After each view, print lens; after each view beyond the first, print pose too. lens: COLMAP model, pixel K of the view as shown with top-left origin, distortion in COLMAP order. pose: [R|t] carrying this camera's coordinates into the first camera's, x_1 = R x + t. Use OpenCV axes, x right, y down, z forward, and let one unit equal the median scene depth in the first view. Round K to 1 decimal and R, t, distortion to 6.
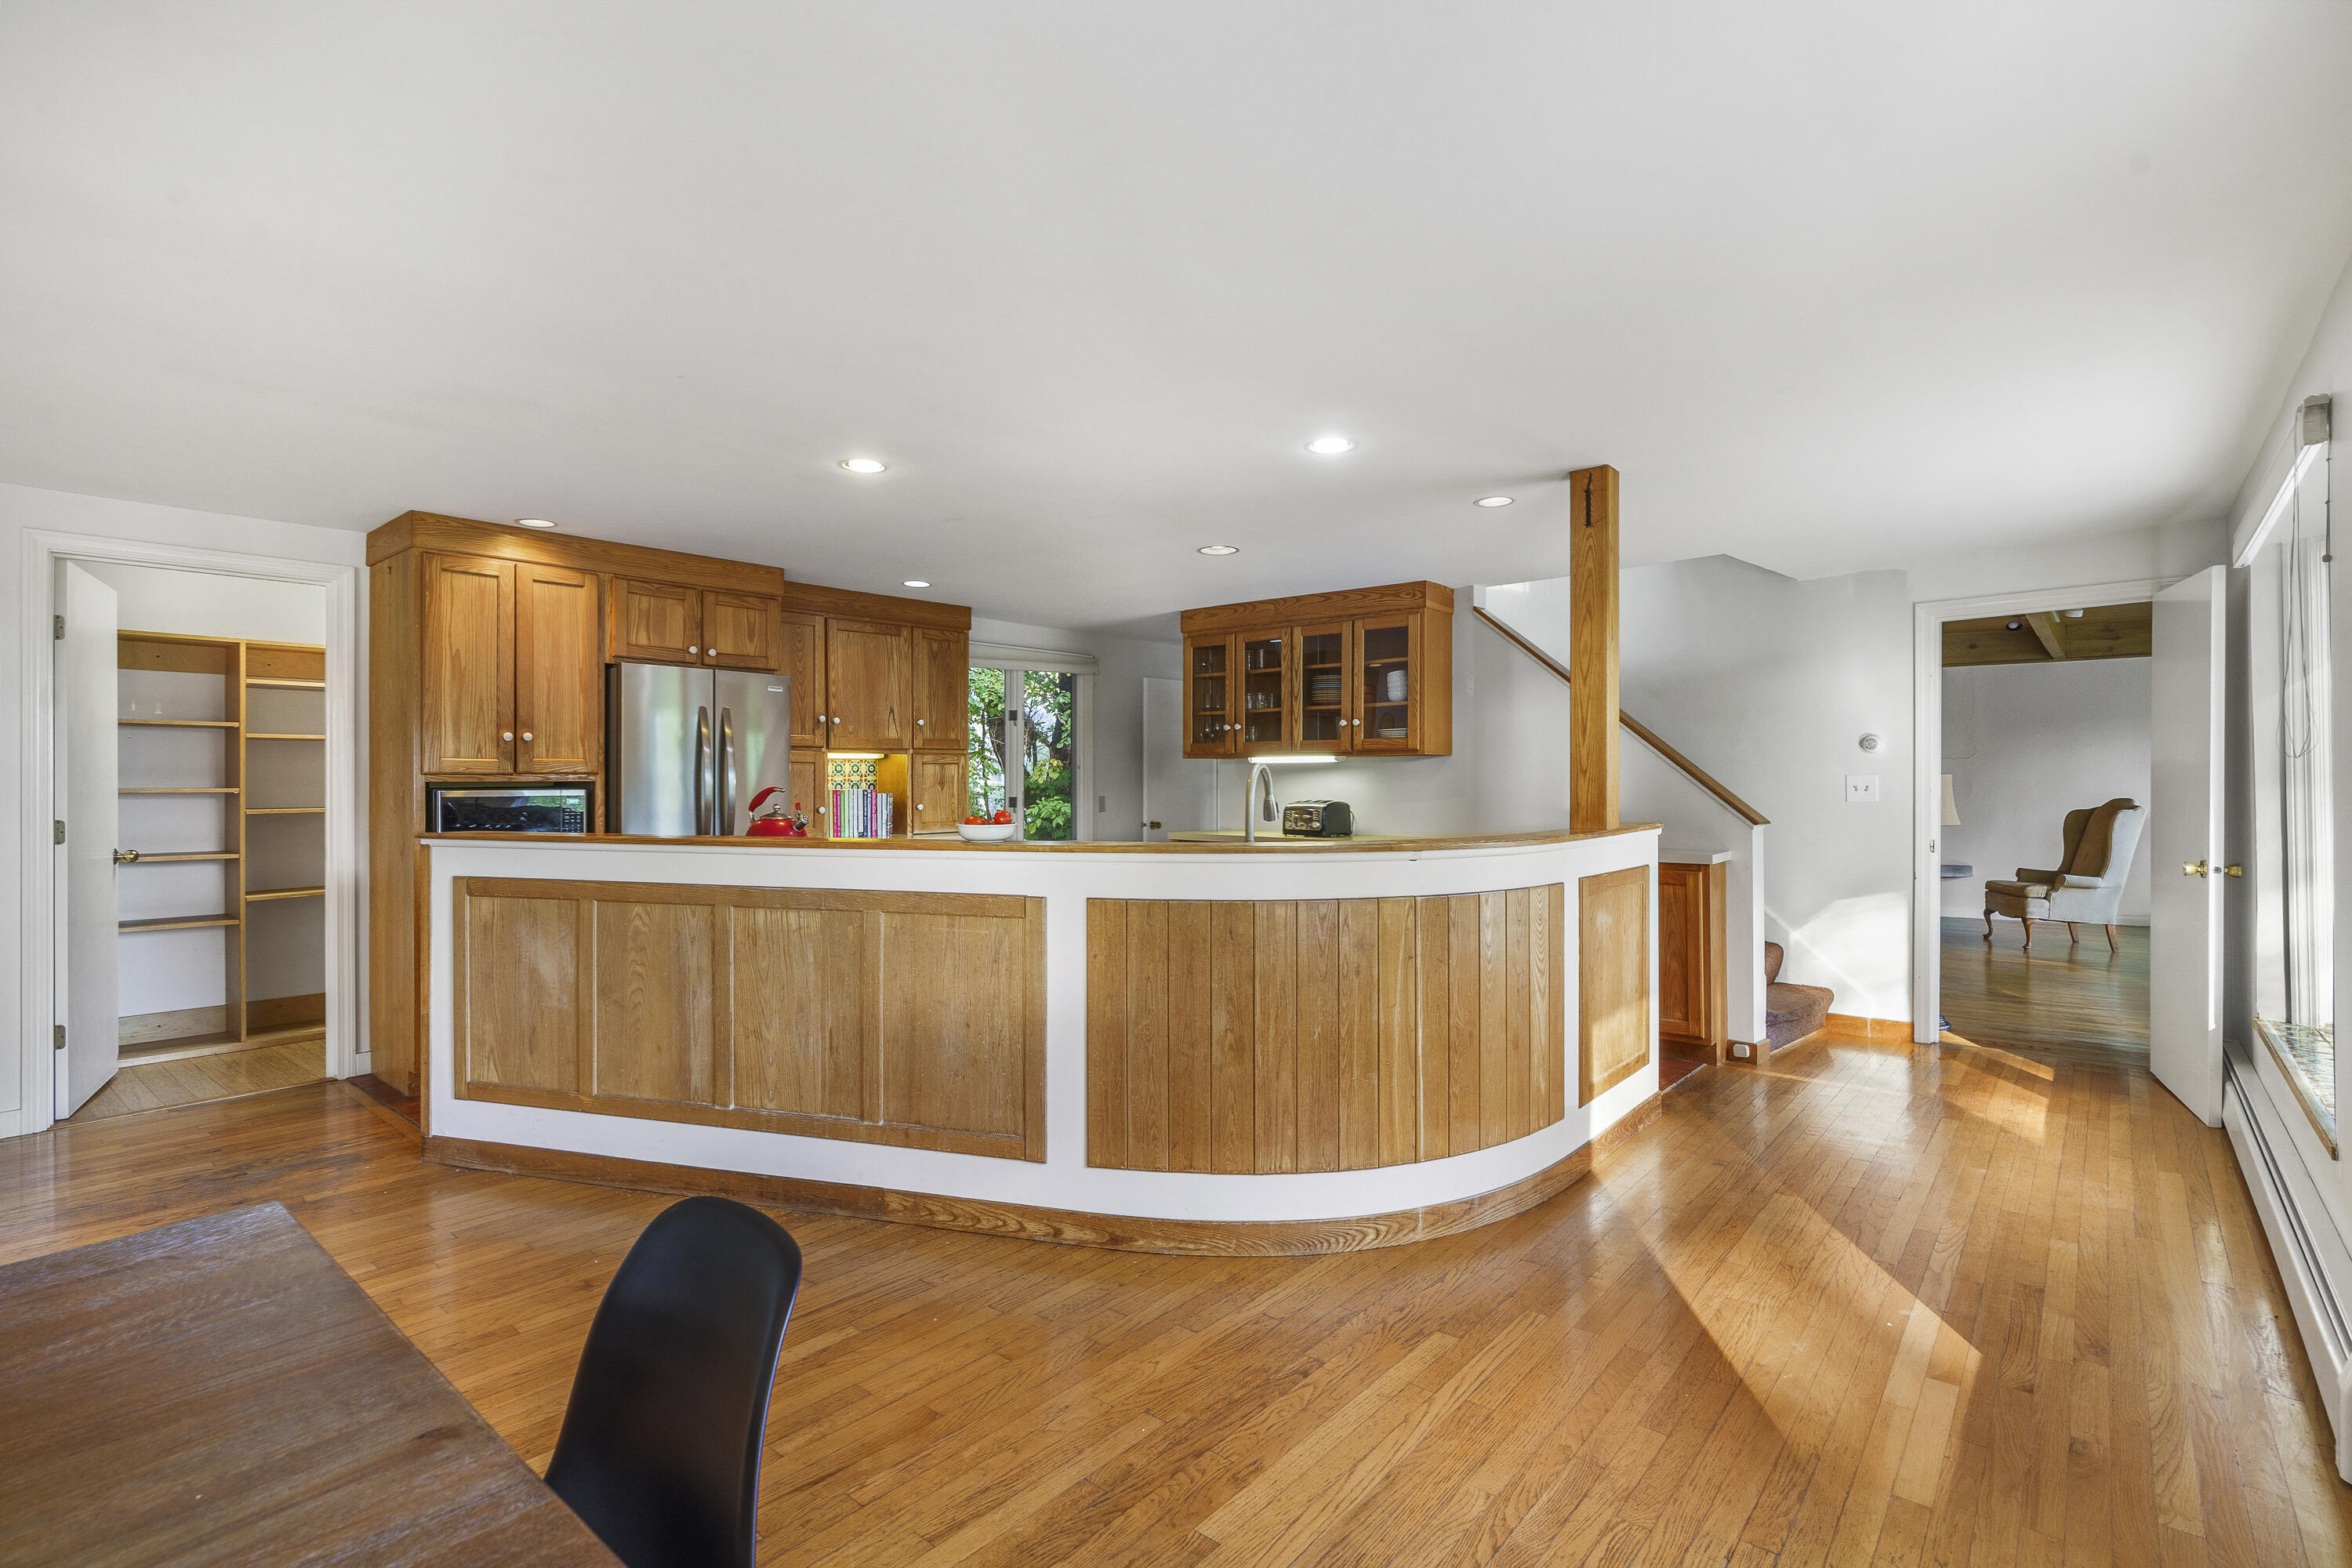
lens RADIAL K [[1104.6, 0, 1176.0], [0, 1104.6, 784.0], [0, 0, 1]] dist [-0.001560, 0.000072]
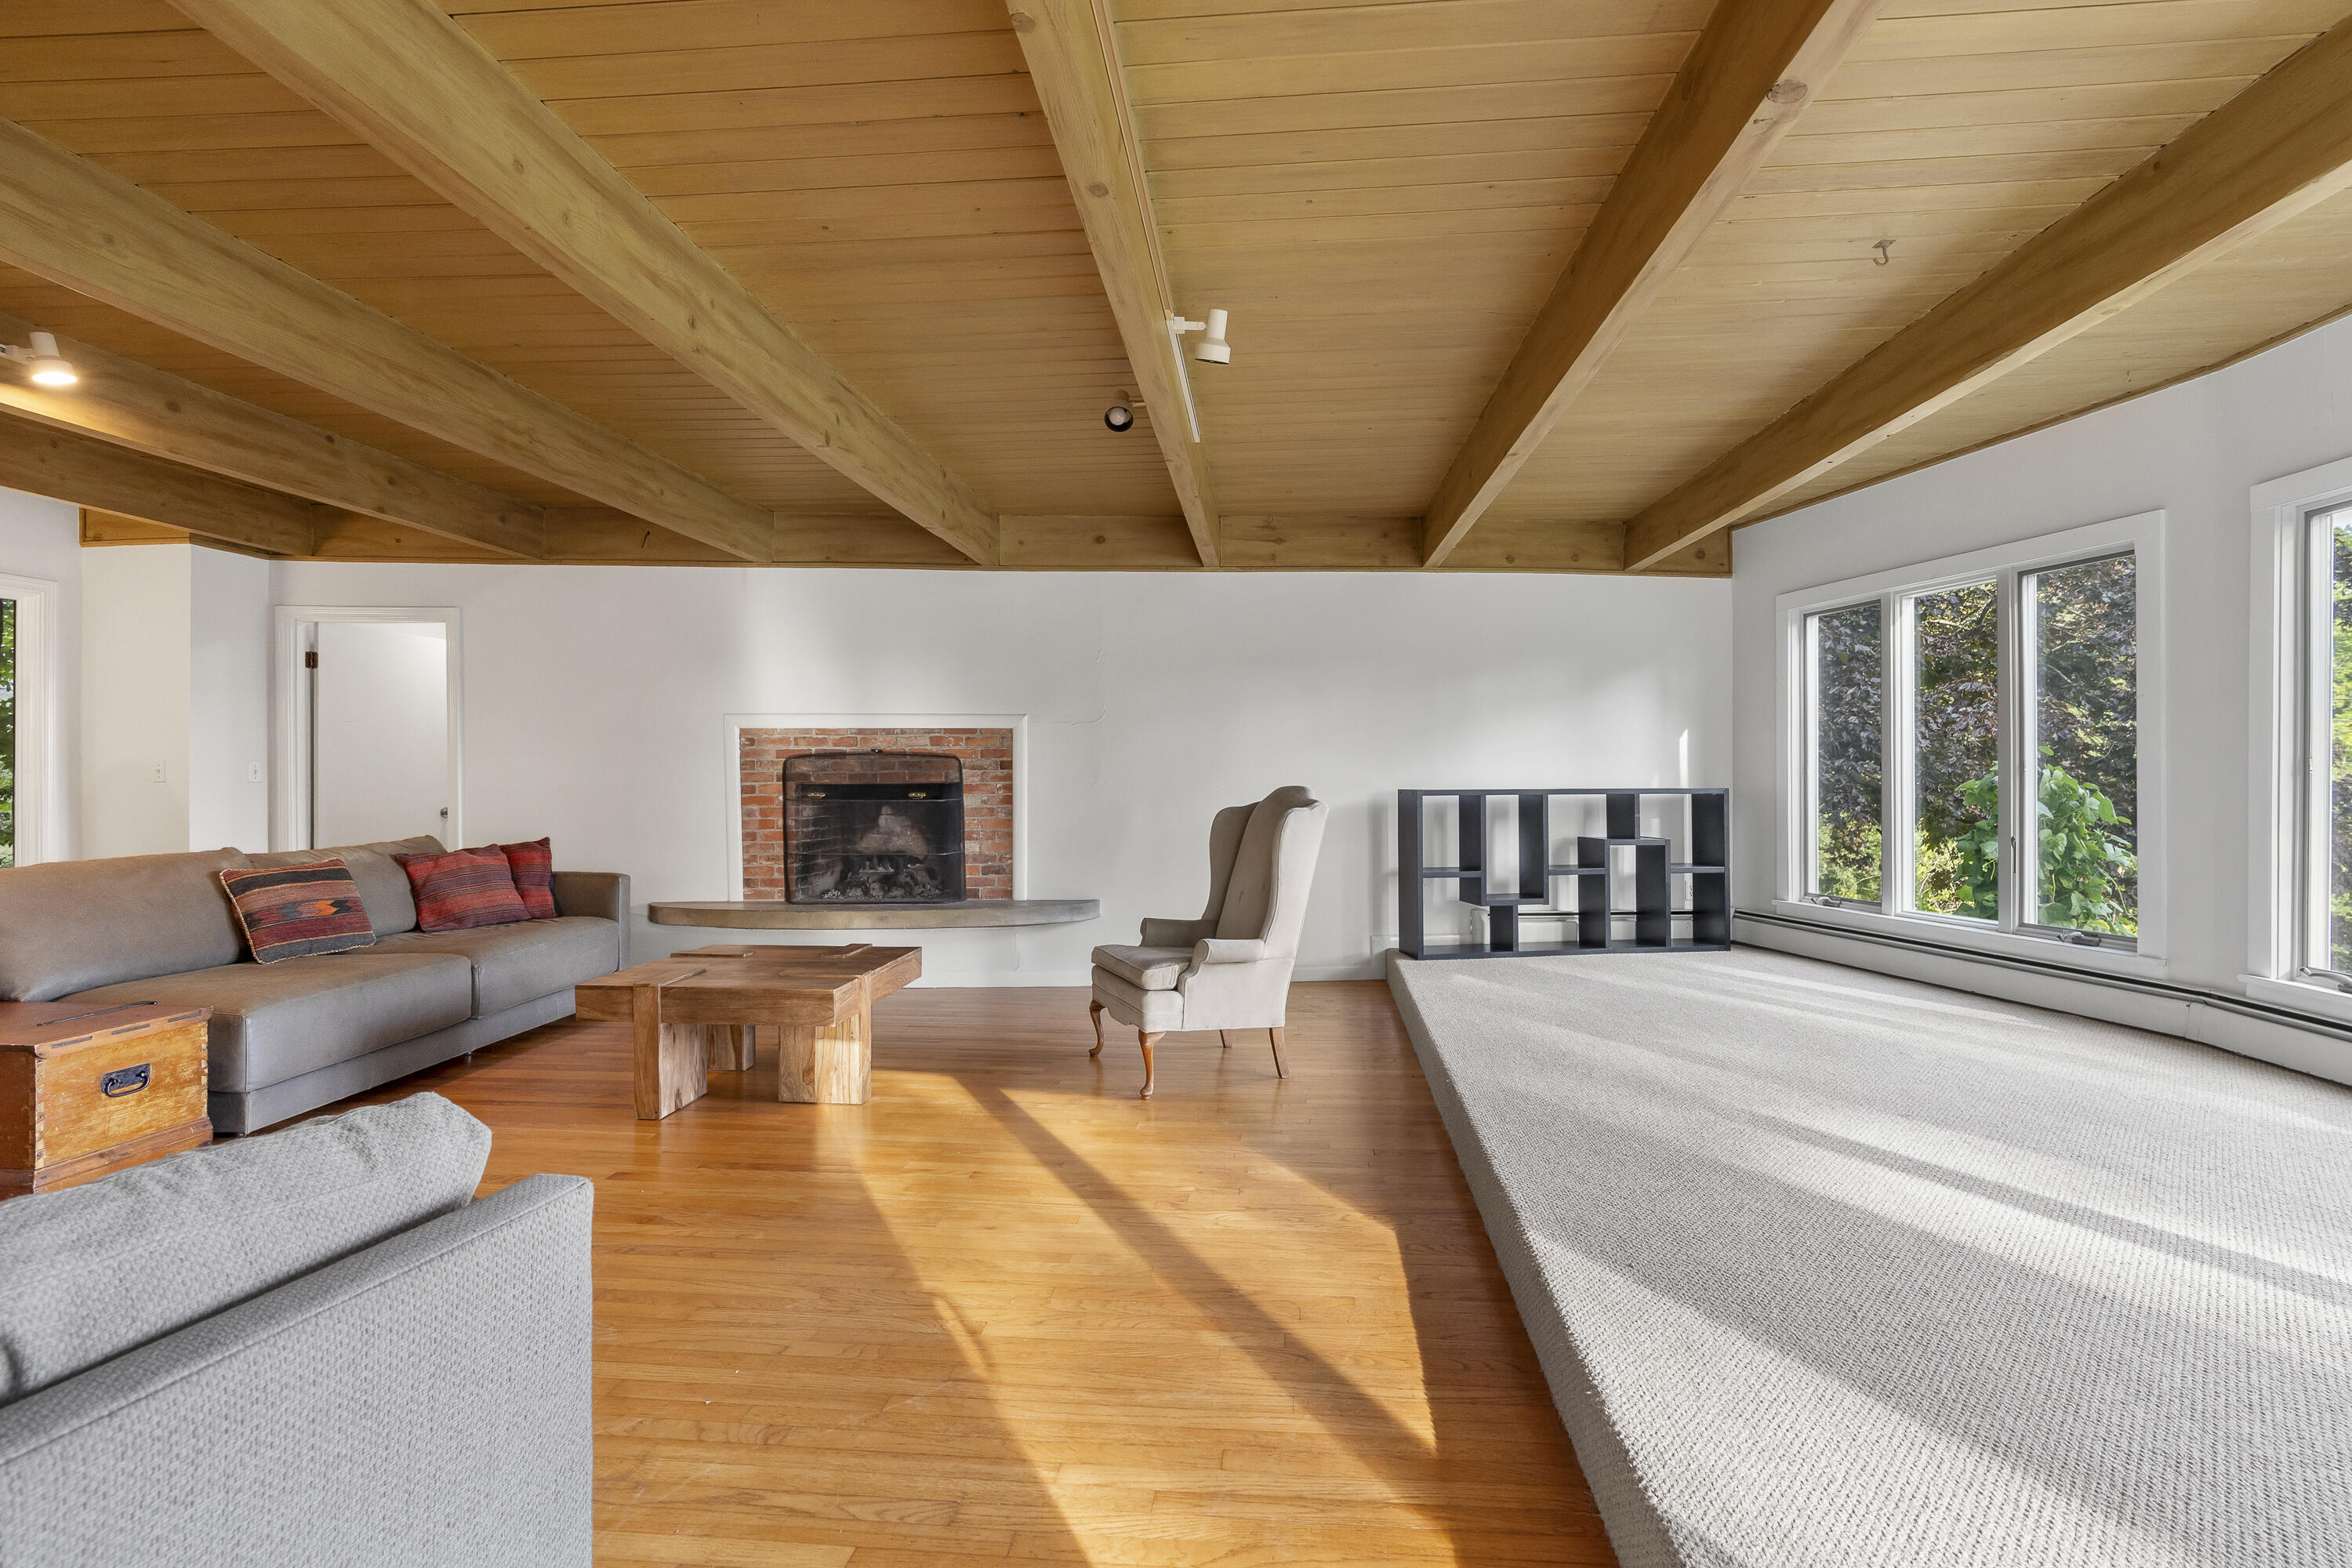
lens RADIAL K [[1071.4, 0, 1176.0], [0, 1071.4, 784.0], [0, 0, 1]] dist [0.002839, 0.000340]
pose [[0.817153, -0.008604, 0.576357, 1.092314], [0.006218, 0.999962, 0.006113, 0.017636], [-0.576388, -0.001411, 0.817175, 1.296955]]
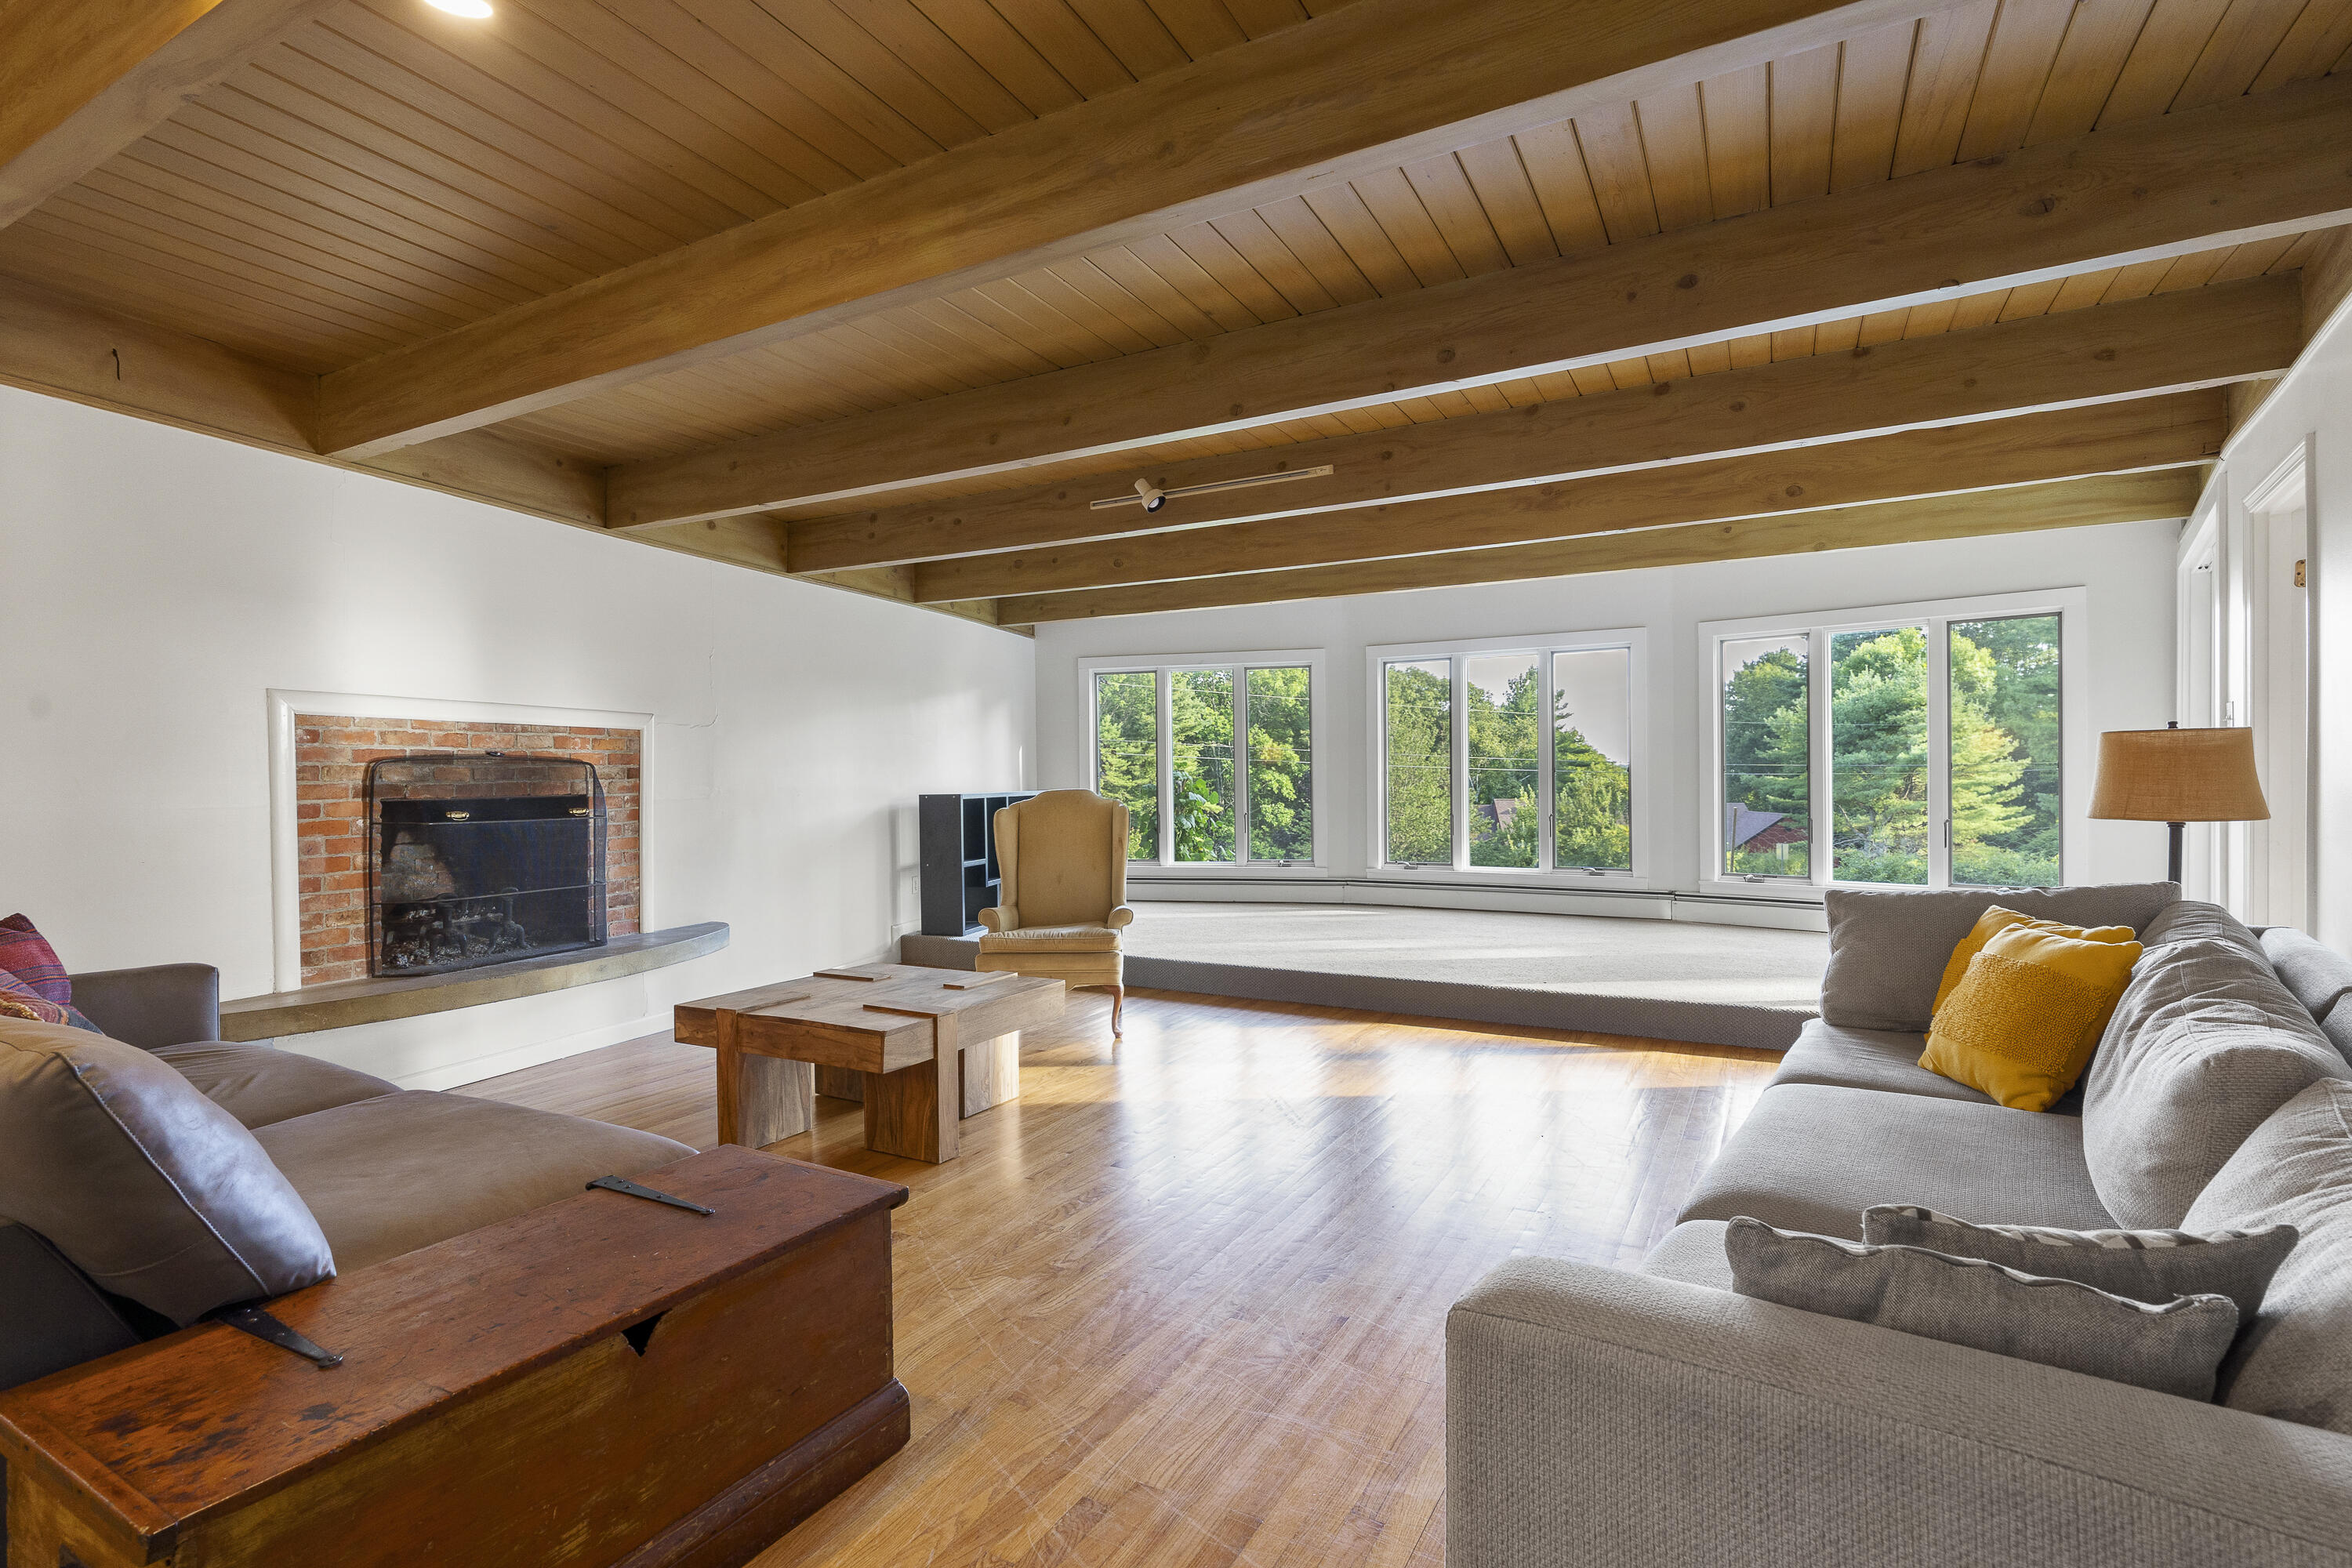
lens RADIAL K [[1104.6, 0, 1176.0], [0, 1104.6, 784.0], [0, 0, 1]] dist [-0.001560, 0.000072]
pose [[-0.193302, -0.006006, 0.981121, 0.314015], [0.012751, 0.999881, 0.008633, 0.007510], [-0.981056, 0.014179, -0.193203, 2.367302]]
